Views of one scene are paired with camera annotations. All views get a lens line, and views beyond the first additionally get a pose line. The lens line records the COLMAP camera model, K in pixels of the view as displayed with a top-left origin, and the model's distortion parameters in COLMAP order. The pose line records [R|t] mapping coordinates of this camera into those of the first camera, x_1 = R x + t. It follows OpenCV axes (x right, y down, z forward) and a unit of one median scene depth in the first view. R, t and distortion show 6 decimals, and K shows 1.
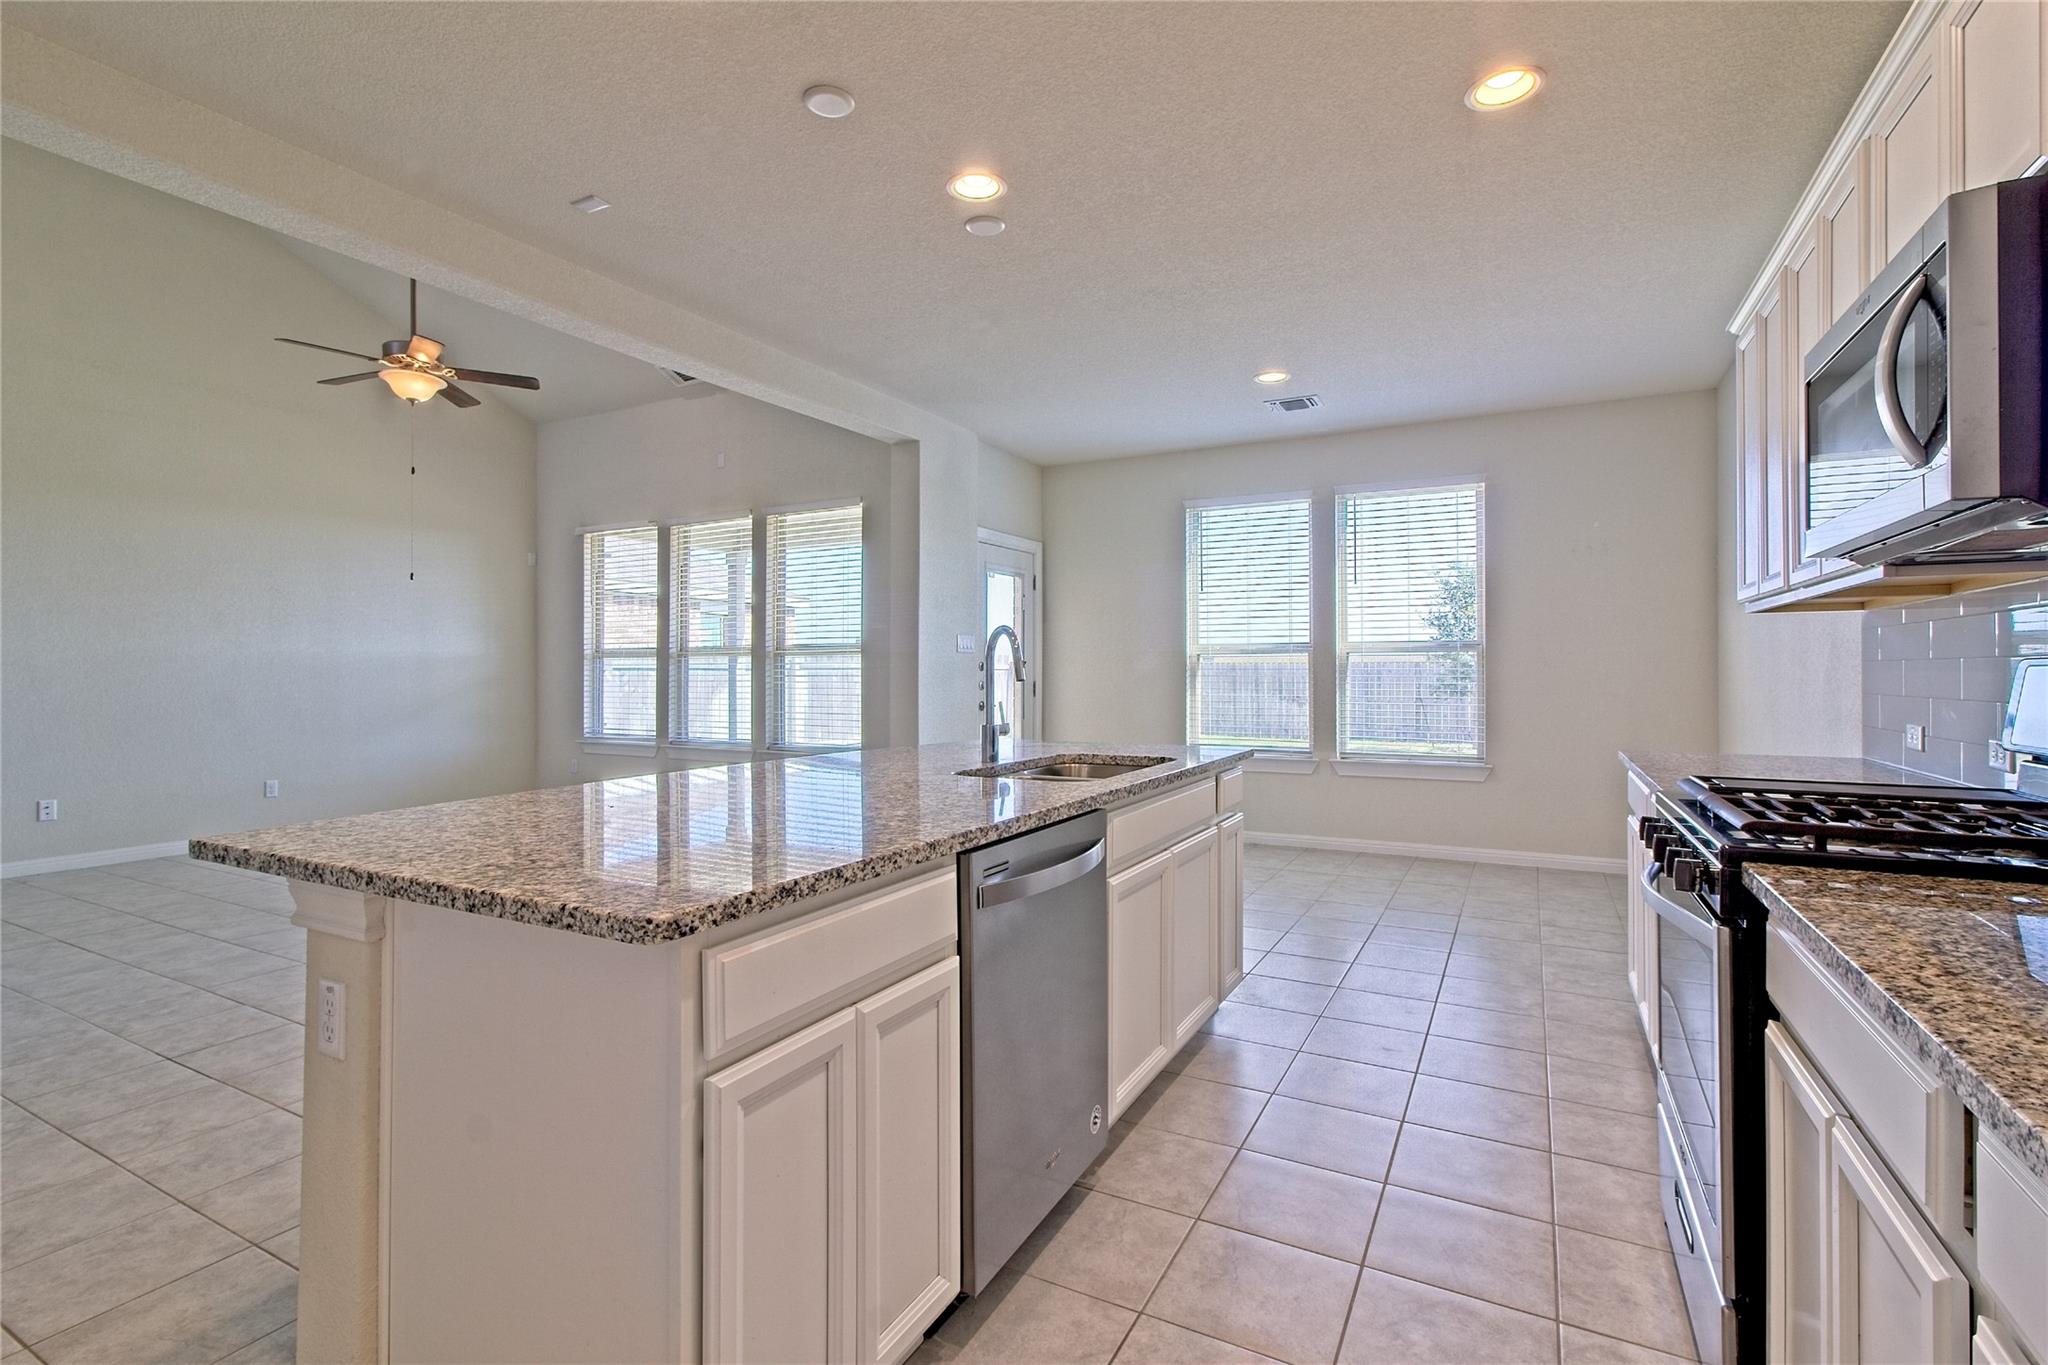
lens RADIAL K [[946.7, 0, 1017.8], [0, 946.7, 664.8], [0, 0, 1]] dist [-0.006371, 0.004044]
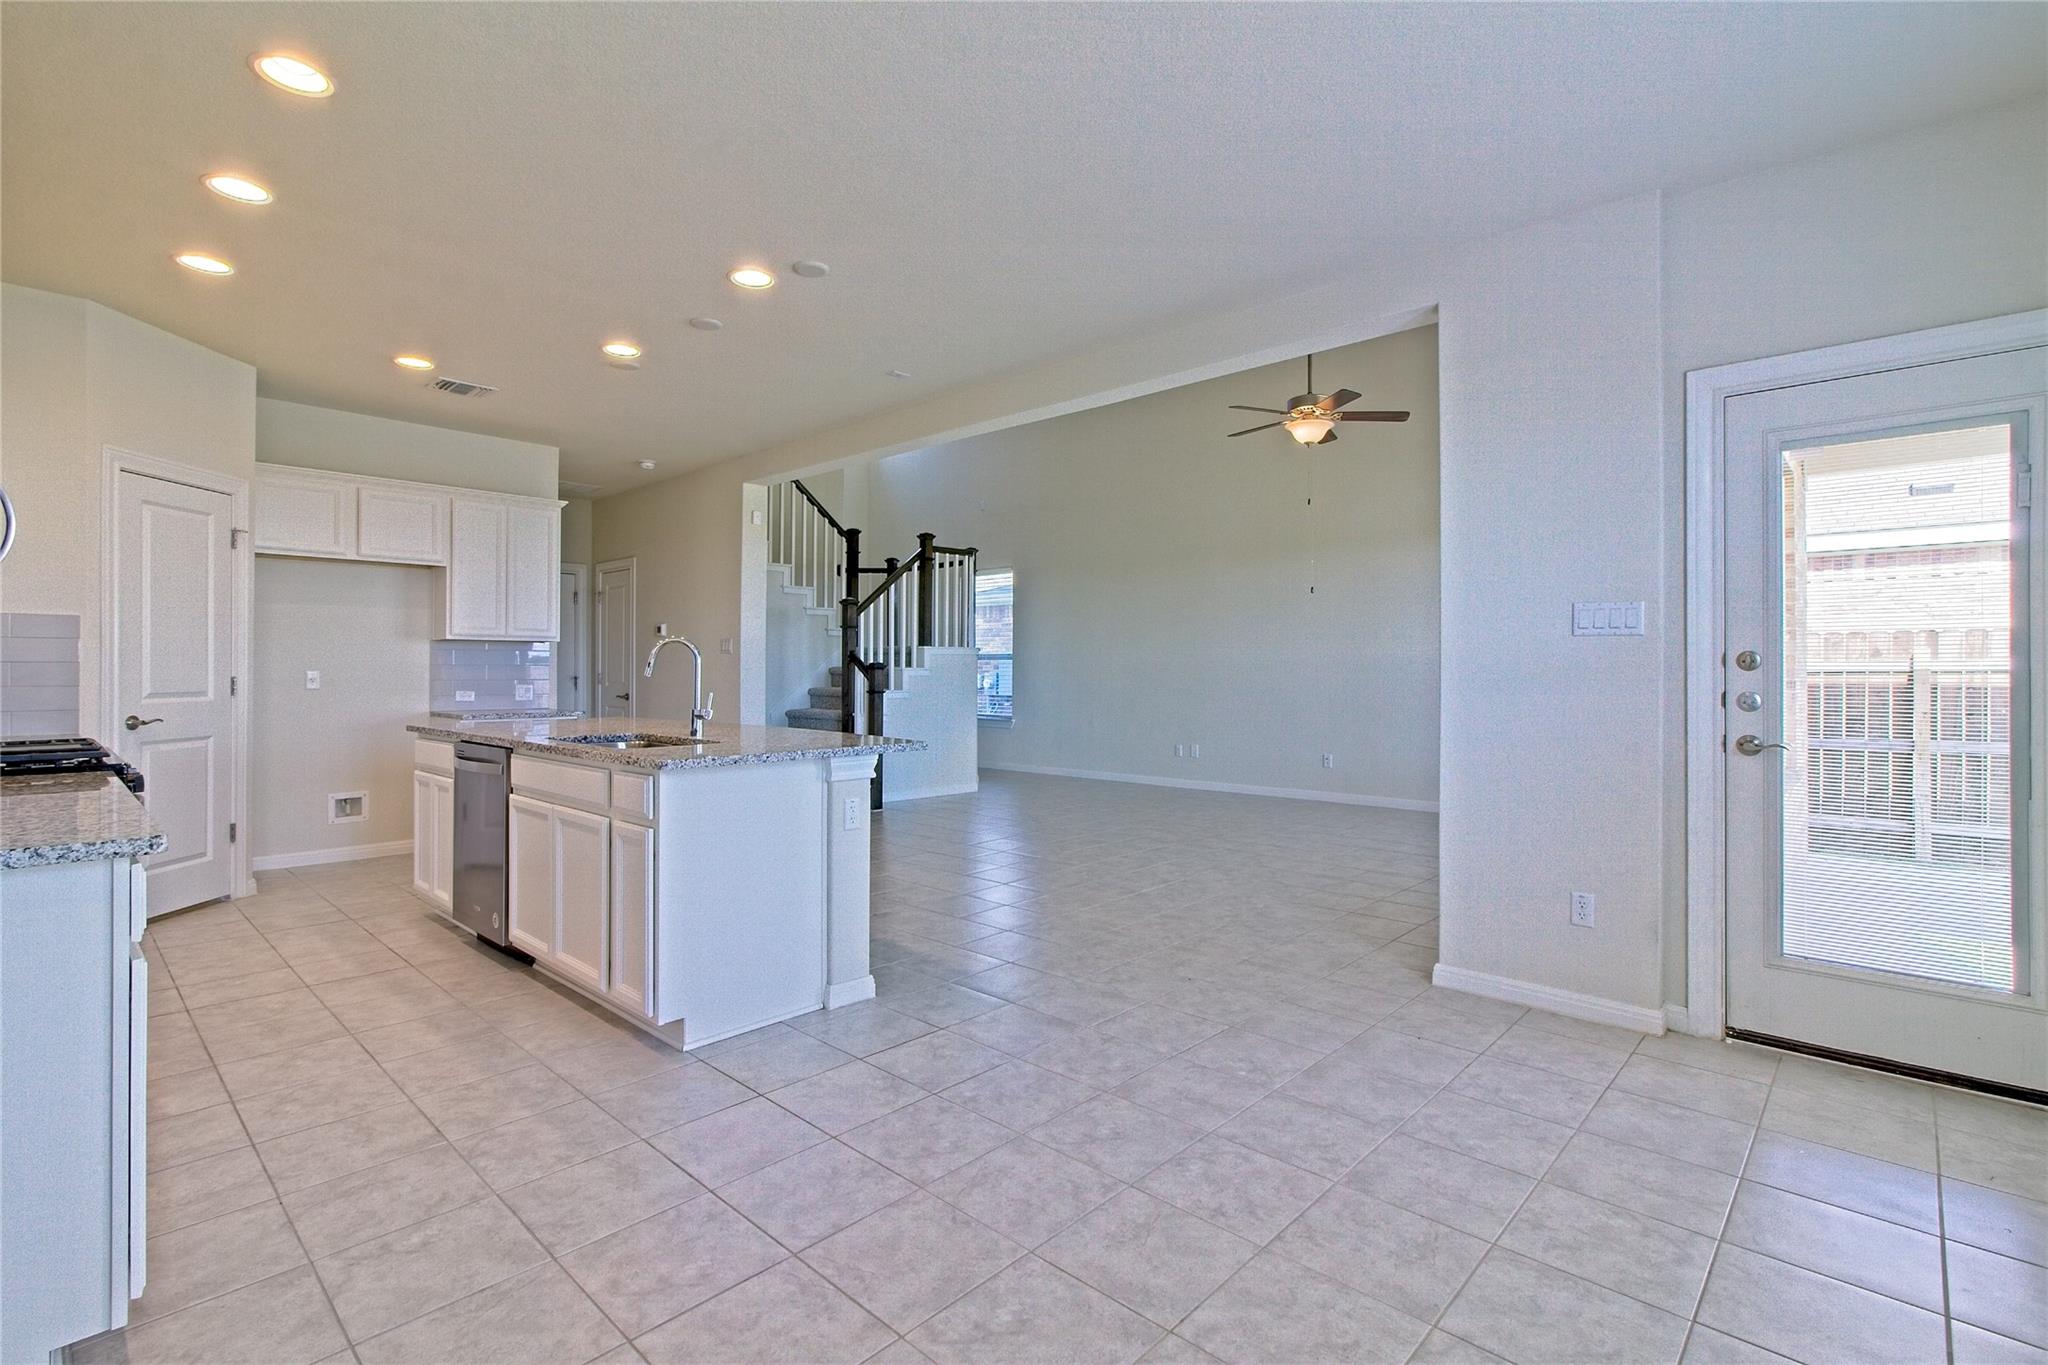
lens RADIAL K [[946.7, 0, 1014.9], [0, 946.7, 666.1], [0, 0, 1]] dist [-0.006371, 0.004044]
pose [[-0.254977, -0.003795, -0.966940, 0.835790], [0.005386, 0.999971, -0.005345, 0.008516], [0.966932, -0.006571, -0.254950, 1.292139]]
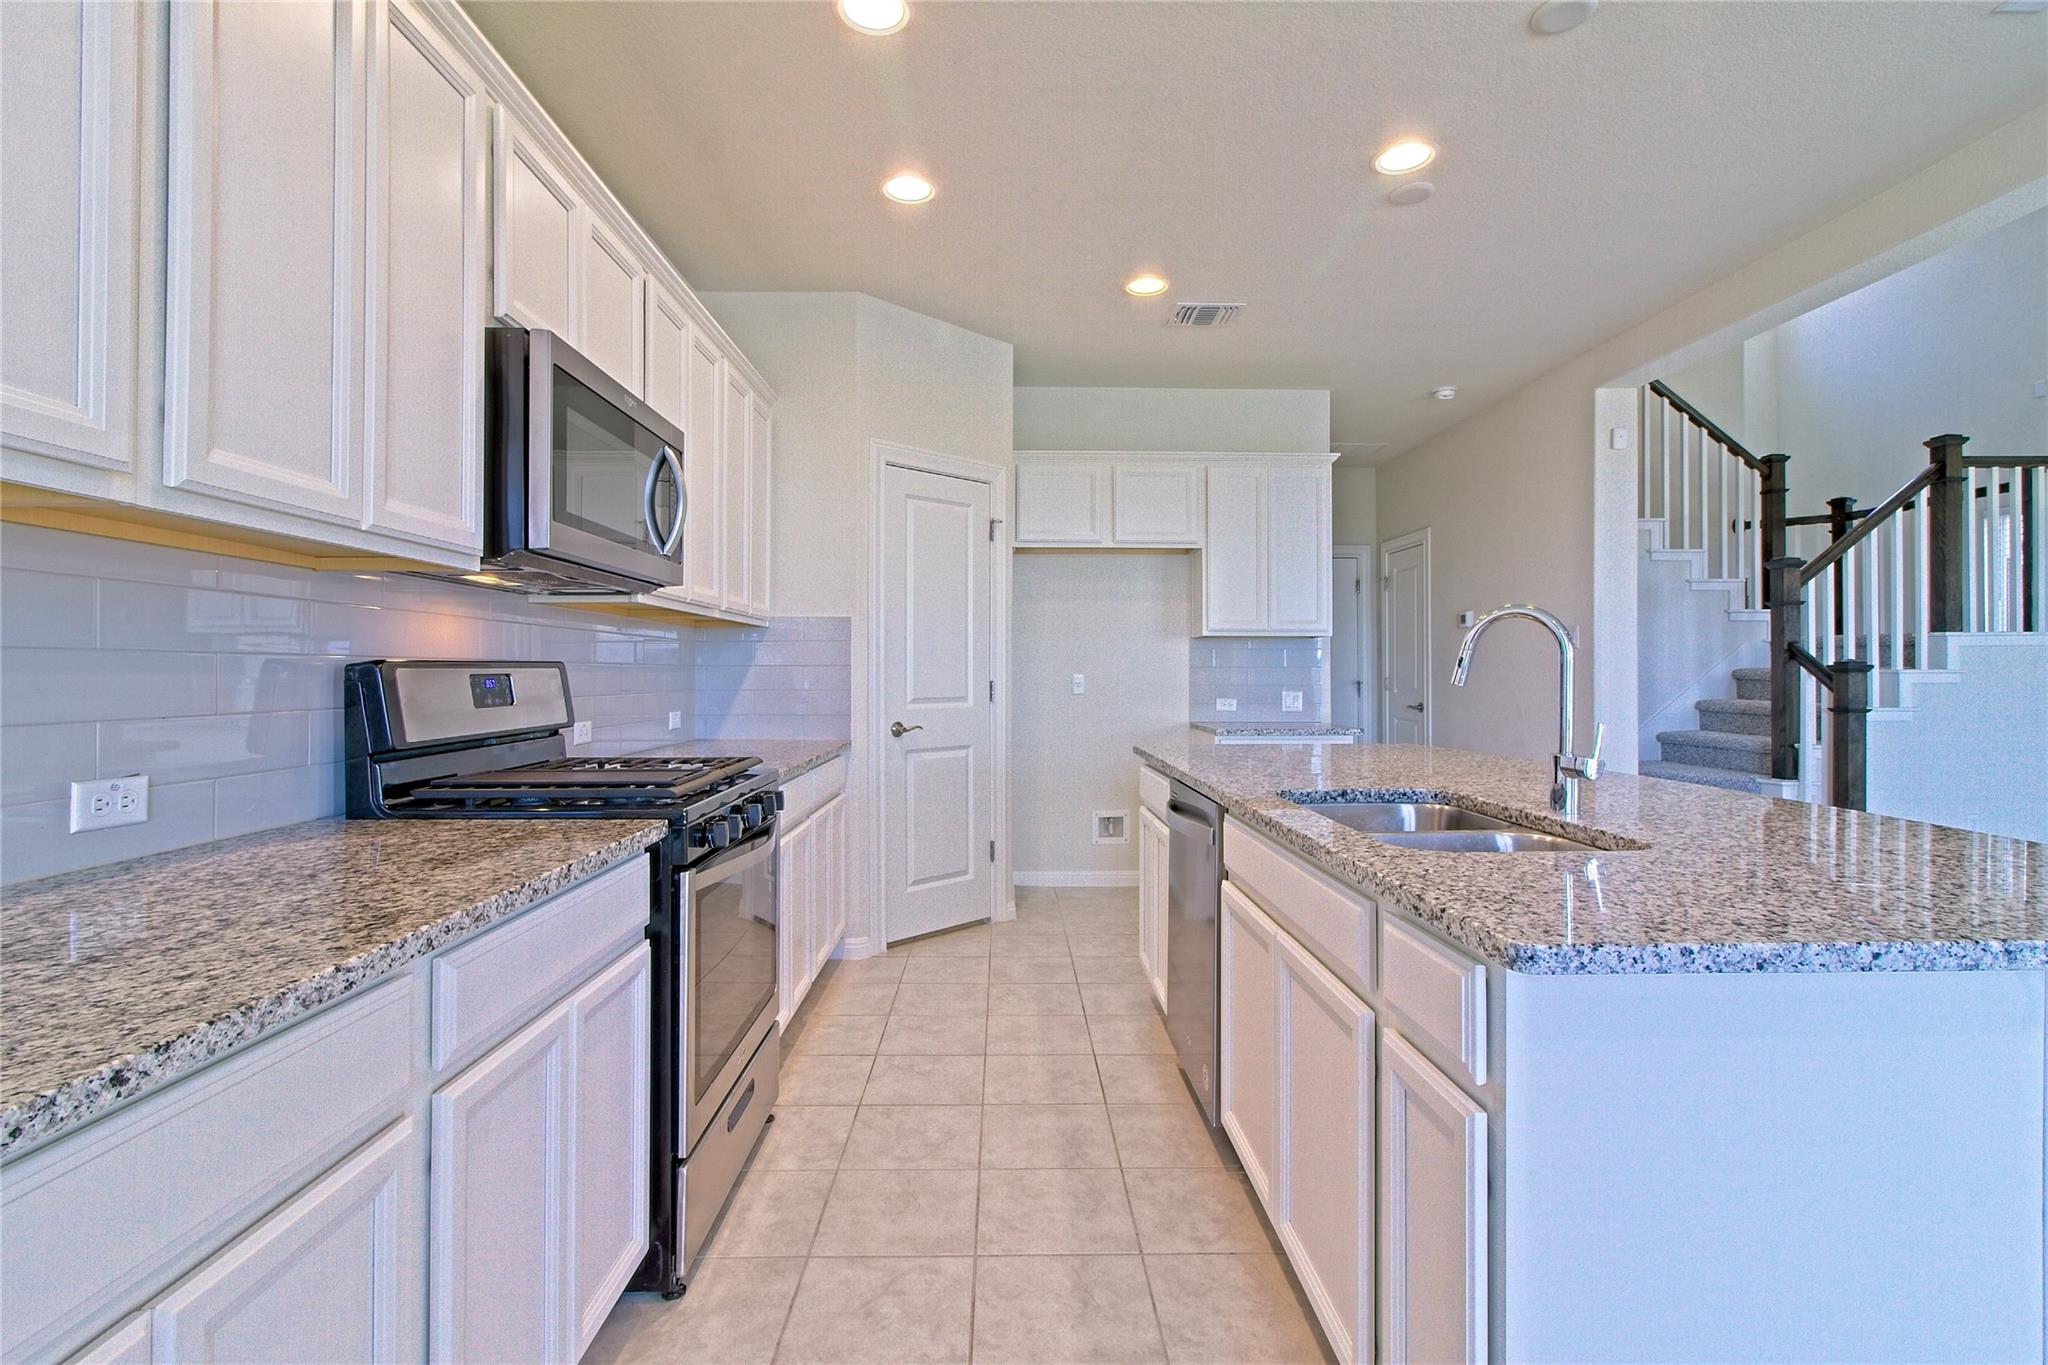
lens RADIAL K [[946.7, 0, 1016.4], [0, 946.7, 661.5], [0, 0, 1]] dist [-0.006371, 0.004044]
pose [[-0.869468, -0.006011, -0.493952, 0.442527], [0.003038, 0.999842, -0.017514, 0.007250], [0.493979, -0.016728, -0.869313, 0.999096]]
